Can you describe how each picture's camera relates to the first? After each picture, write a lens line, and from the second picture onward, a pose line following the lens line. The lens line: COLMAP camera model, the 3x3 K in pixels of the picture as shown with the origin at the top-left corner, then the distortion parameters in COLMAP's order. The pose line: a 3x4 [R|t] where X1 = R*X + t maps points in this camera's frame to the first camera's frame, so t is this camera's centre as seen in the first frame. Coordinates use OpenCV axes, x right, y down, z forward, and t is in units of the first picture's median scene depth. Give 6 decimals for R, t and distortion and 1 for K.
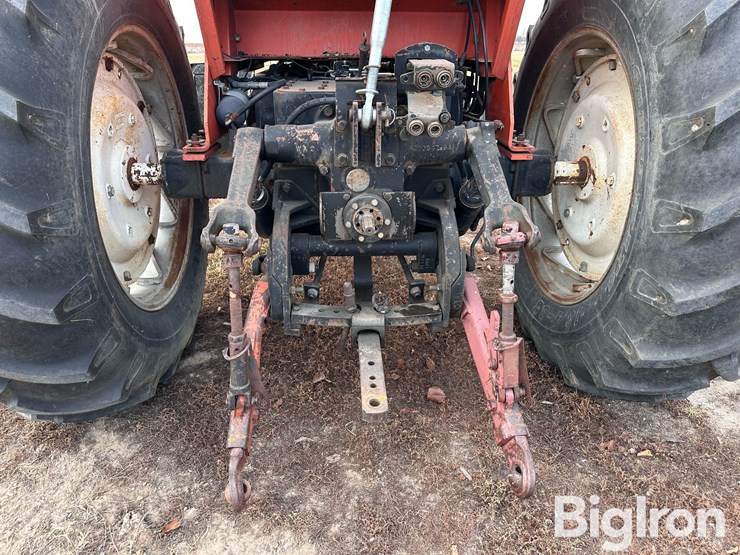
lens RADIAL K [[591.1, 0, 370.0], [0, 591.1, 277.5], [0, 0, 1]] dist [0.066557, -0.101947]
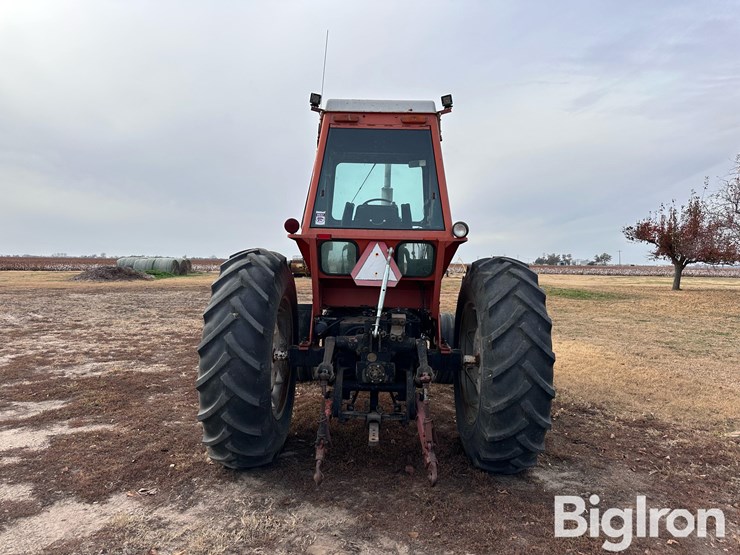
lens RADIAL K [[601.8, 0, 381.7], [0, 601.8, 276.2], [0, 0, 1]] dist [0.069510, -0.099226]
pose [[0.998982, 0.021590, -0.039609, 0.114272], [-0.033700, 0.940869, -0.337090, 0.368459], [0.029989, 0.338081, 0.940639, -1.512375]]
